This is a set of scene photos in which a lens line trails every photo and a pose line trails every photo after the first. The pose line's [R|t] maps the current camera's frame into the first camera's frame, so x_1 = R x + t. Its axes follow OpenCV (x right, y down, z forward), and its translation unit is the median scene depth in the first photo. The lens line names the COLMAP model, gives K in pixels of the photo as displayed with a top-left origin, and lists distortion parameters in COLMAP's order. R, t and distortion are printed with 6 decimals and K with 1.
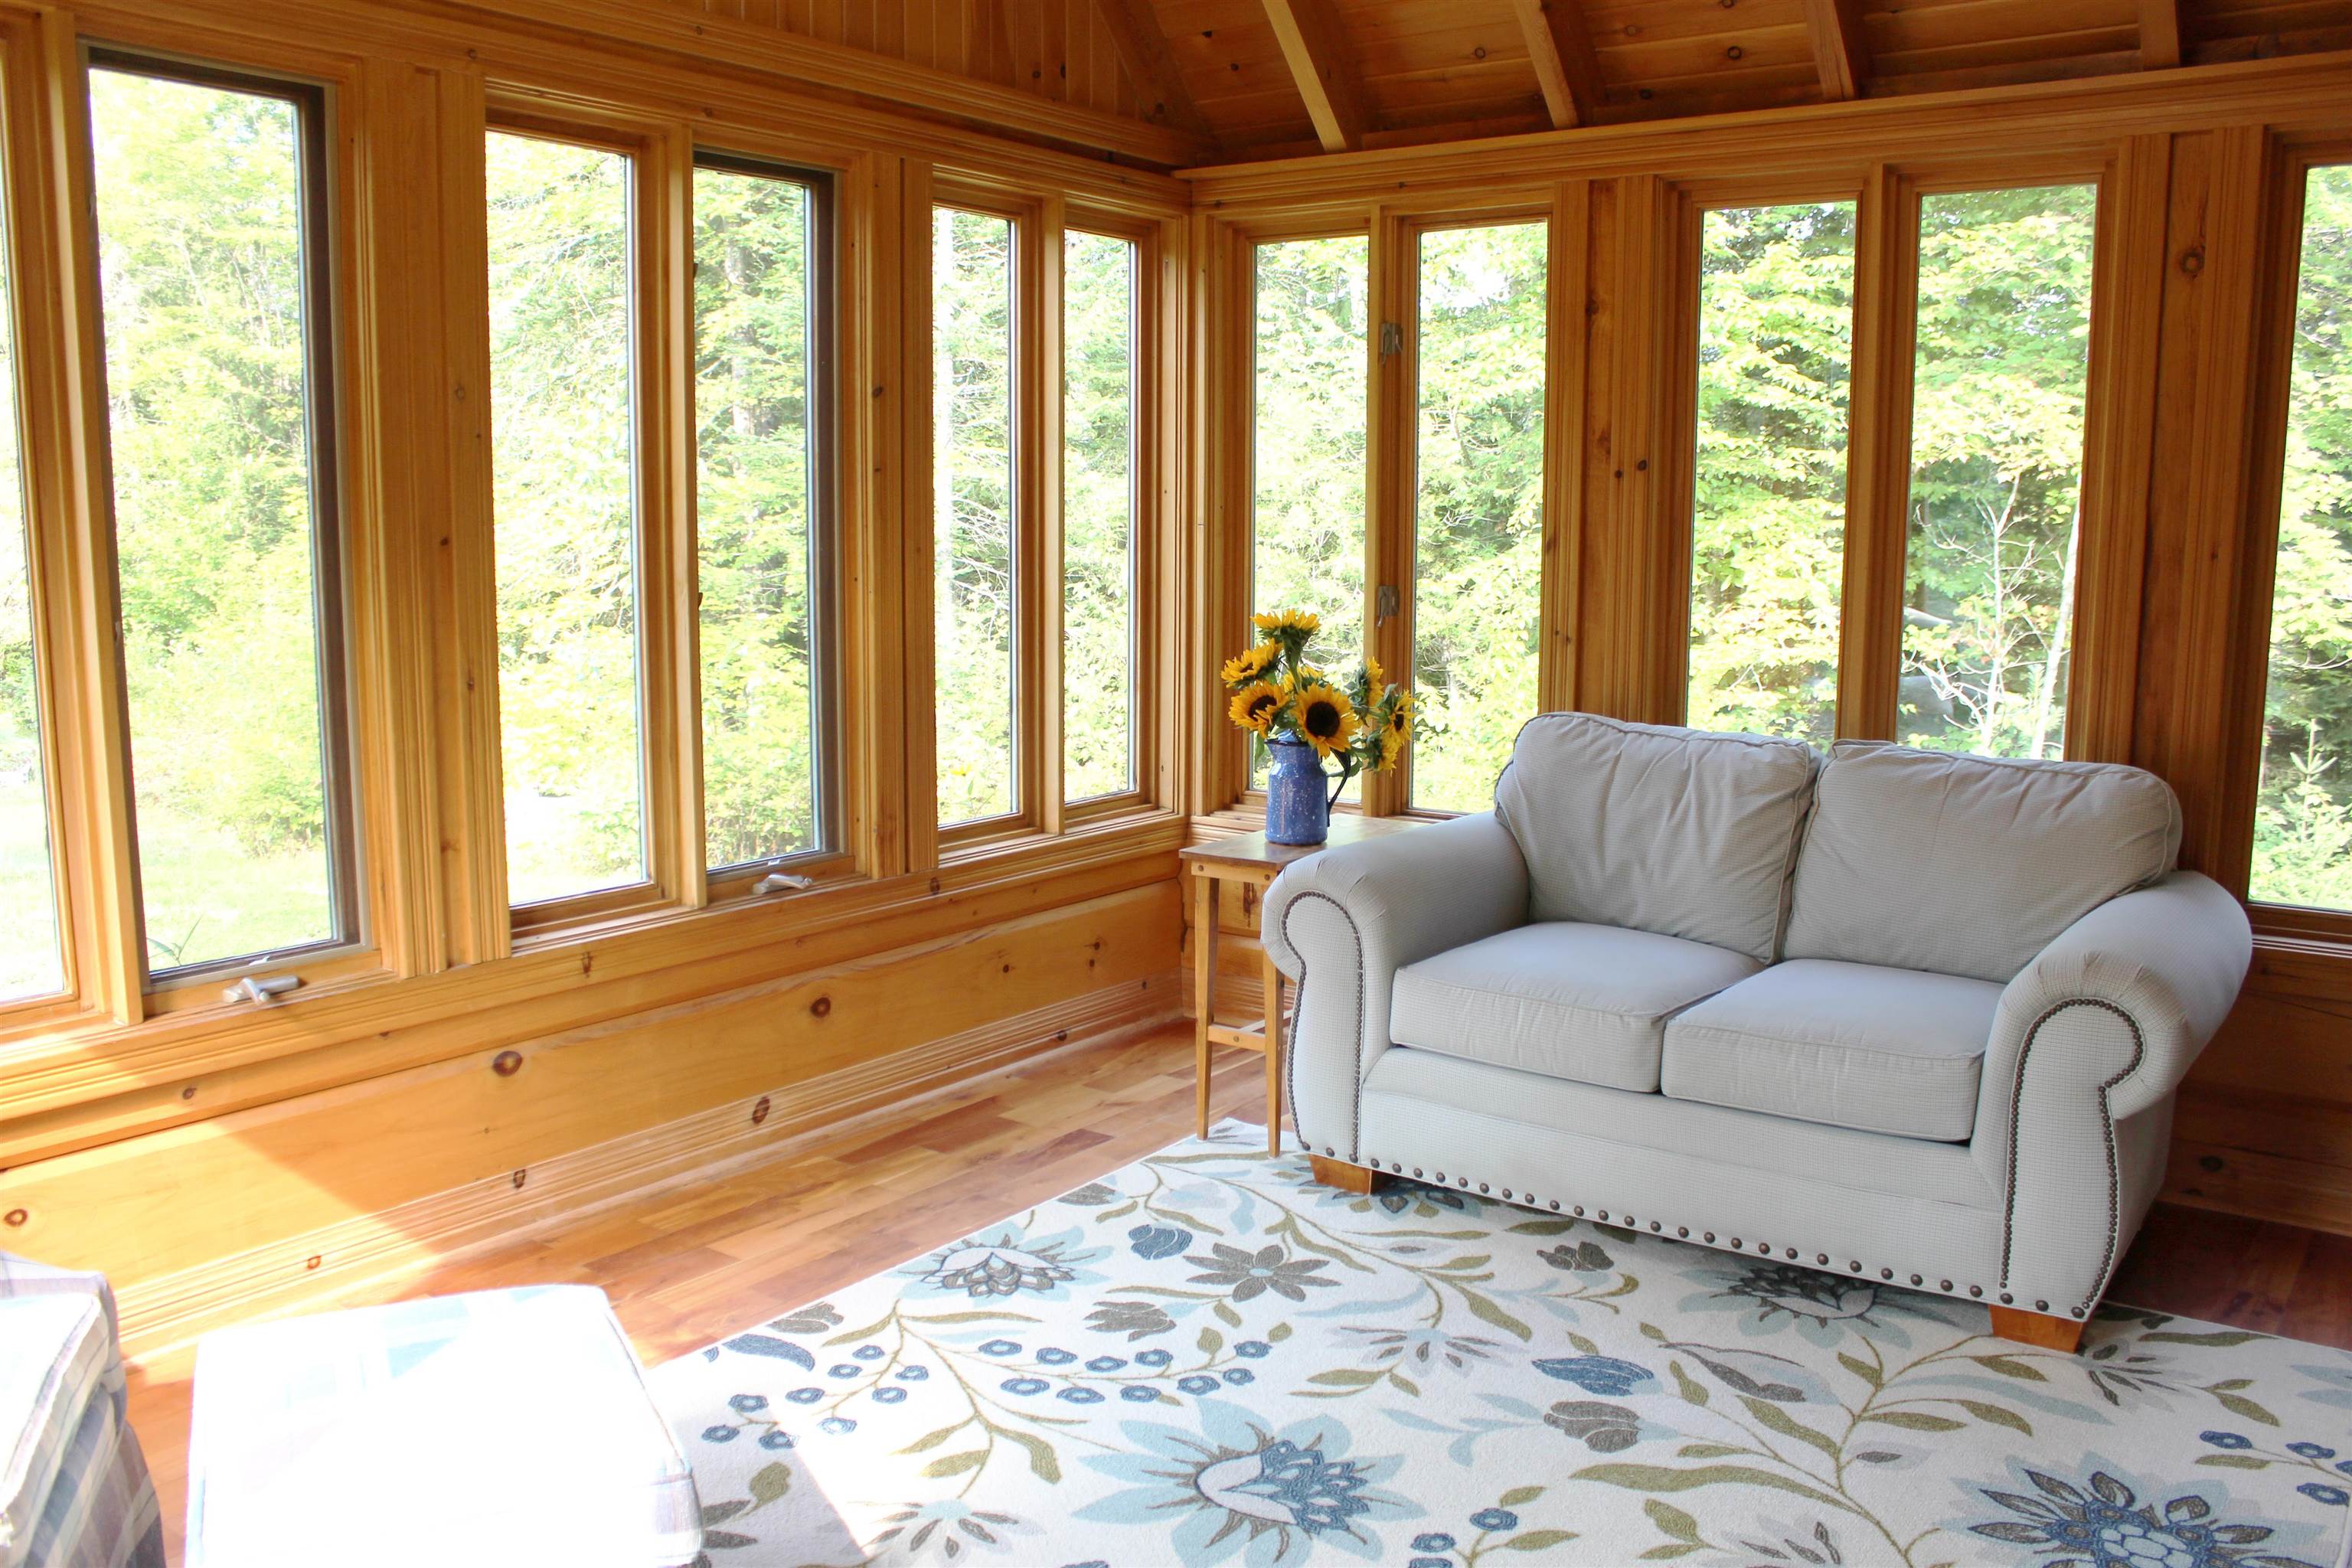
lens RADIAL K [[1941.6, 0, 1176.0], [0, 1941.6, 784.0], [0, 0, 1]] dist [-0.150404, 0.124907]
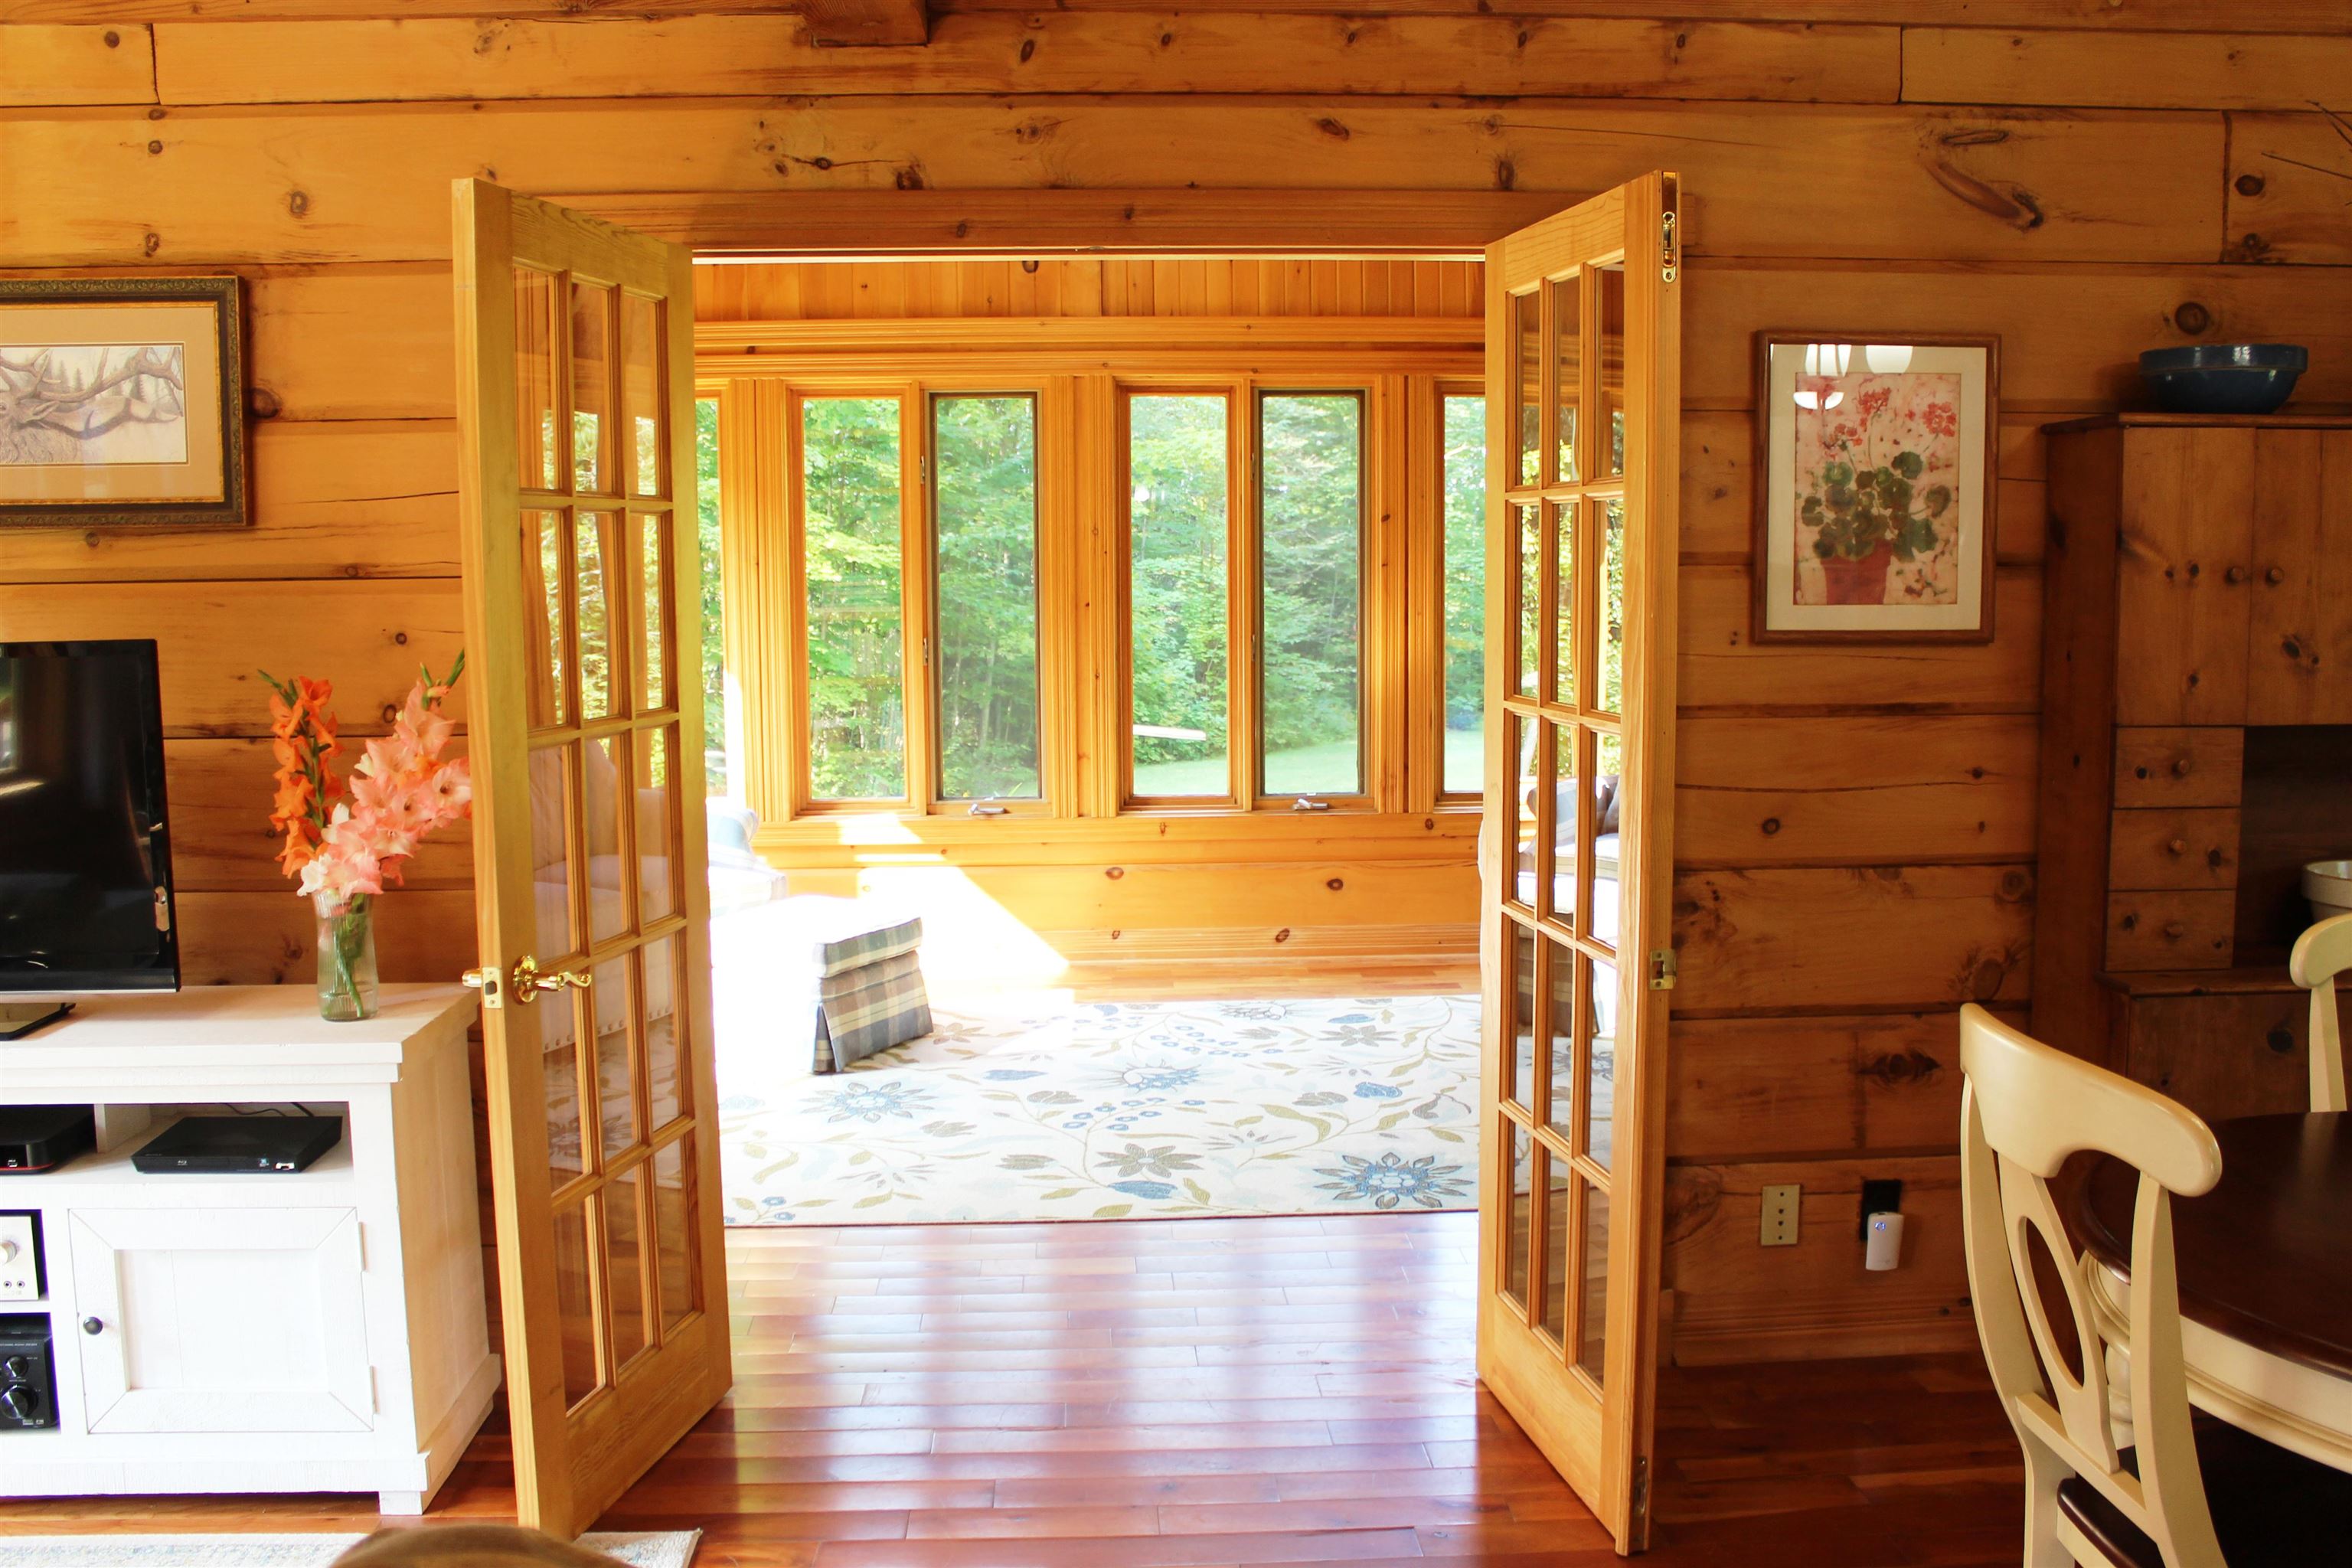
lens RADIAL K [[1941.6, 0, 1176.0], [0, 1941.6, 784.0], [0, 0, 1]] dist [-0.150404, 0.124907]
pose [[0.649935, 0.076863, -0.756093, 1.358452], [-0.100424, 0.994835, 0.014809, 0.024139], [0.753326, 0.066305, 0.654296, -0.291535]]
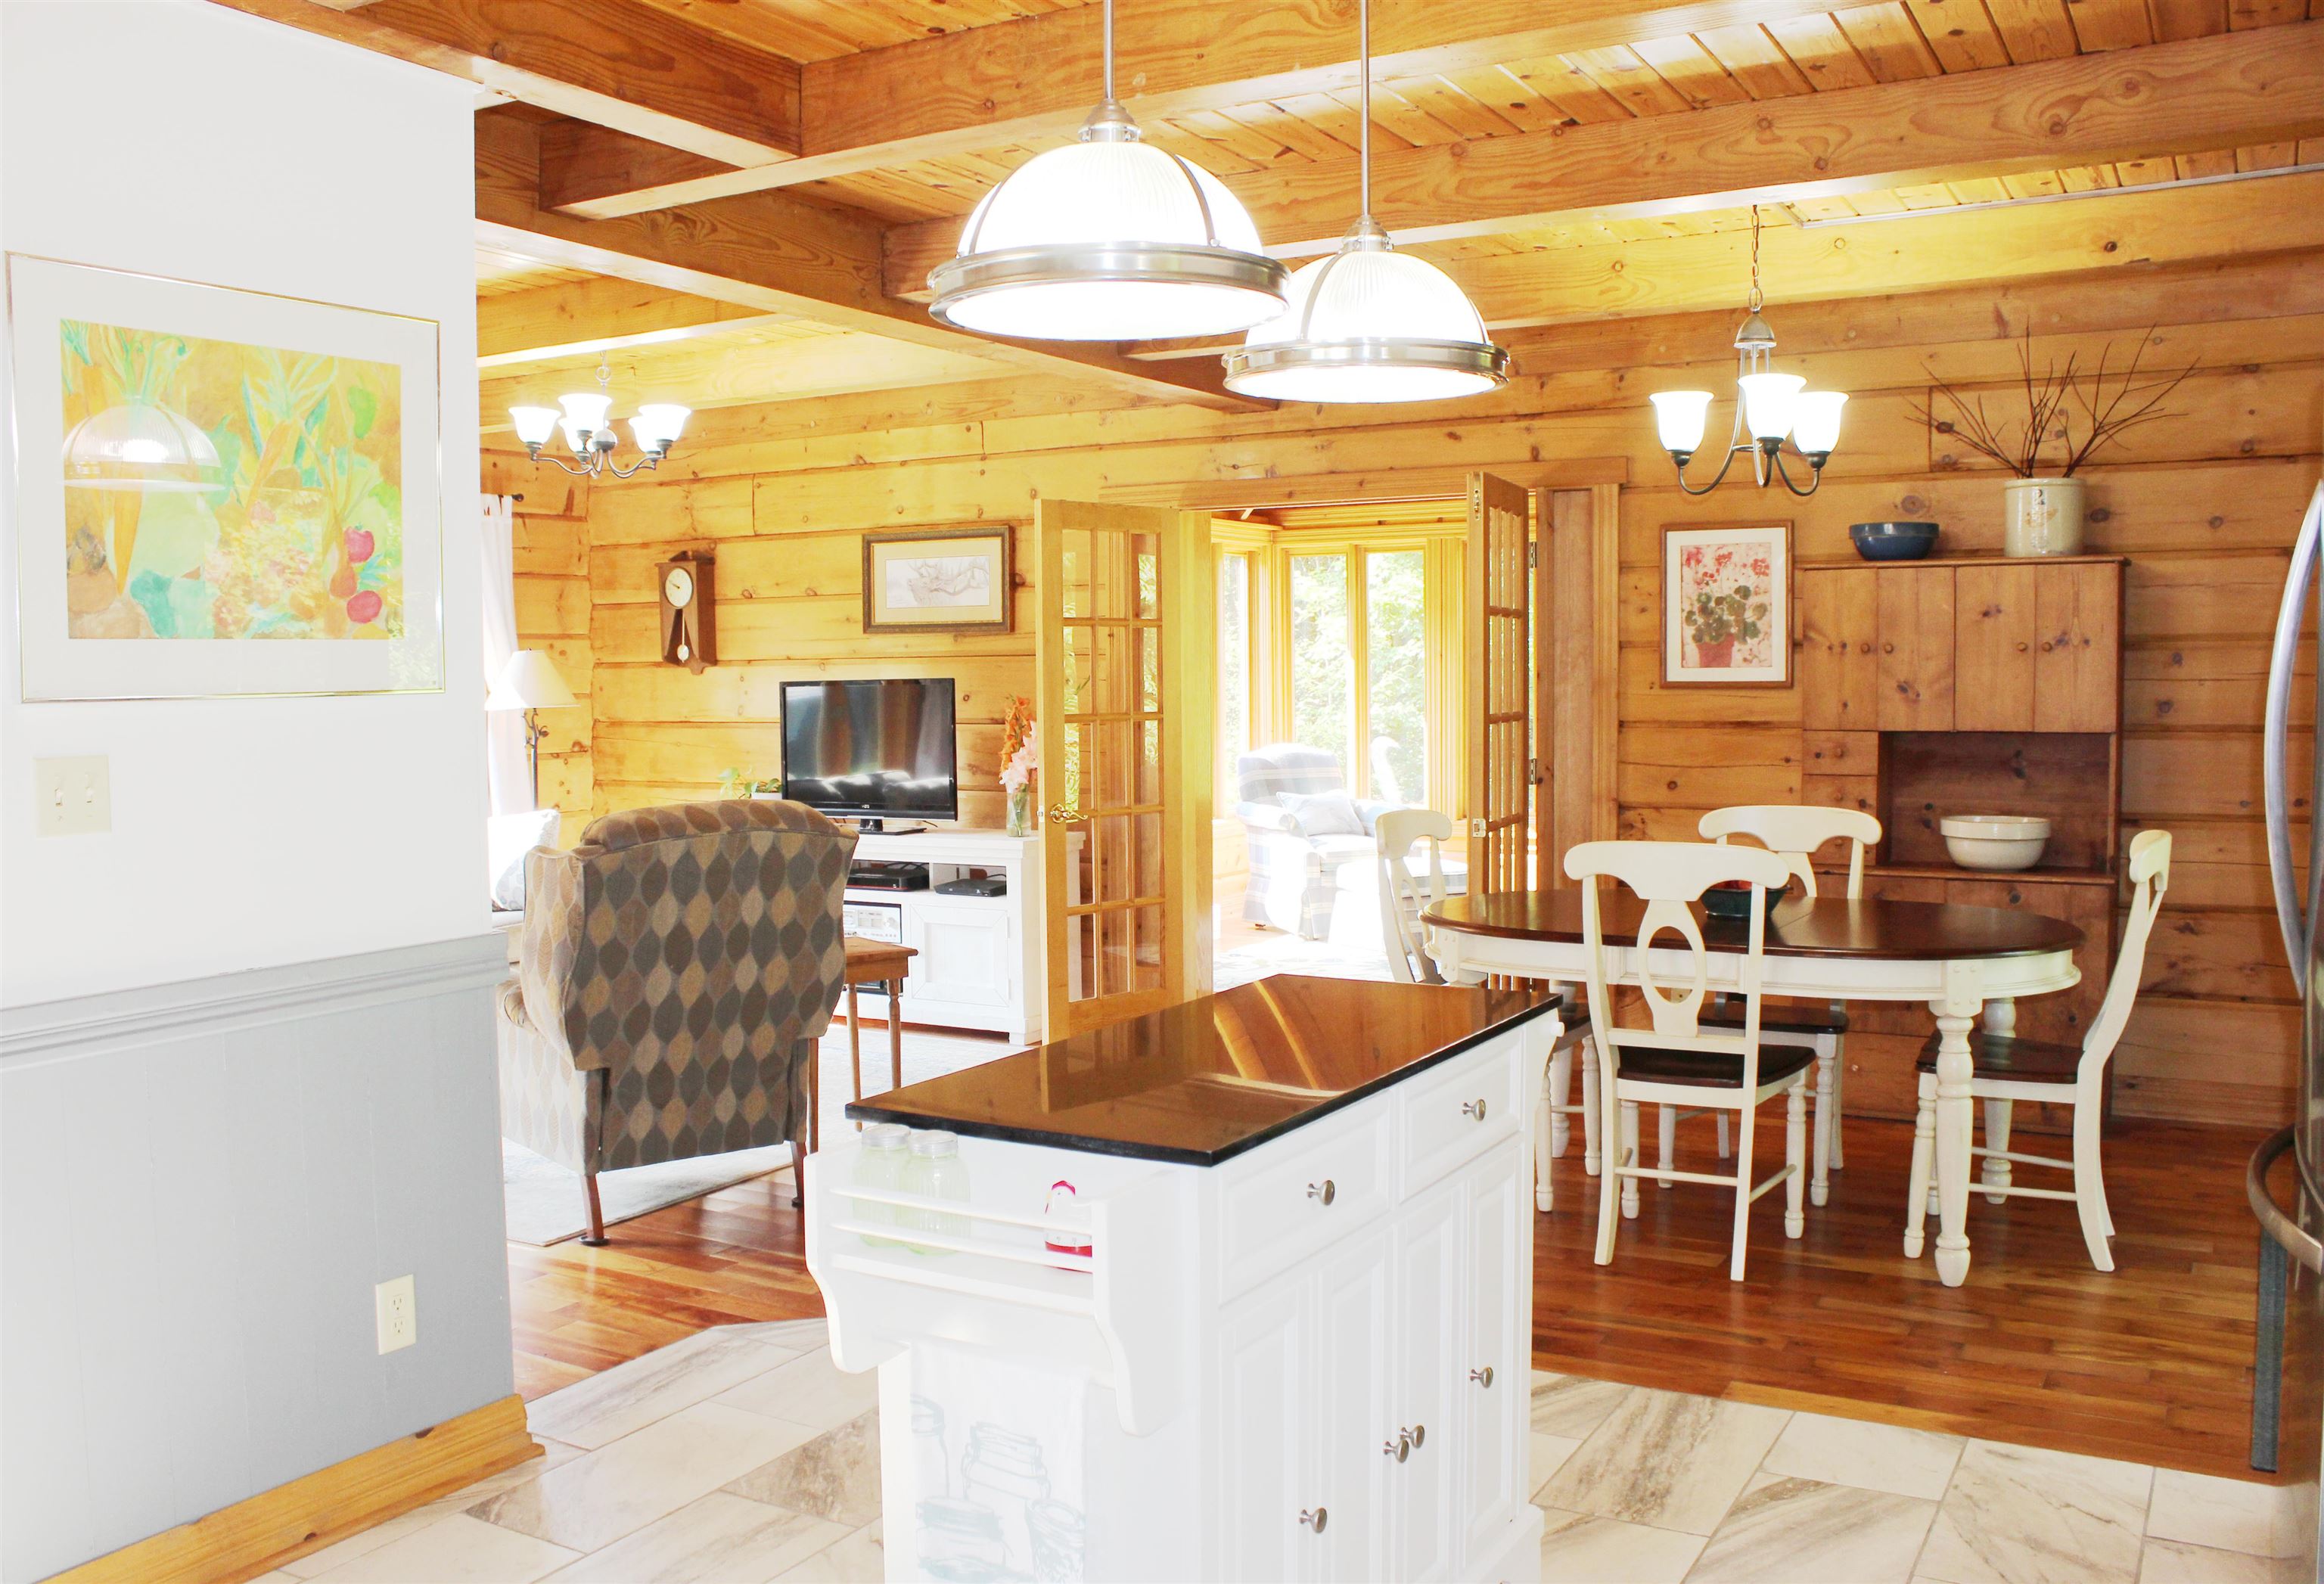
lens RADIAL K [[1984.0, 0, 1162.0], [0, 1984.0, 792.0], [0, 0, 1]] dist [-0.132911, 0.002566]
pose [[0.139987, 0.052925, -0.988738, 4.202442], [-0.134136, 0.990379, 0.034022, 0.053469], [0.981026, 0.127862, 0.145739, -0.025464]]
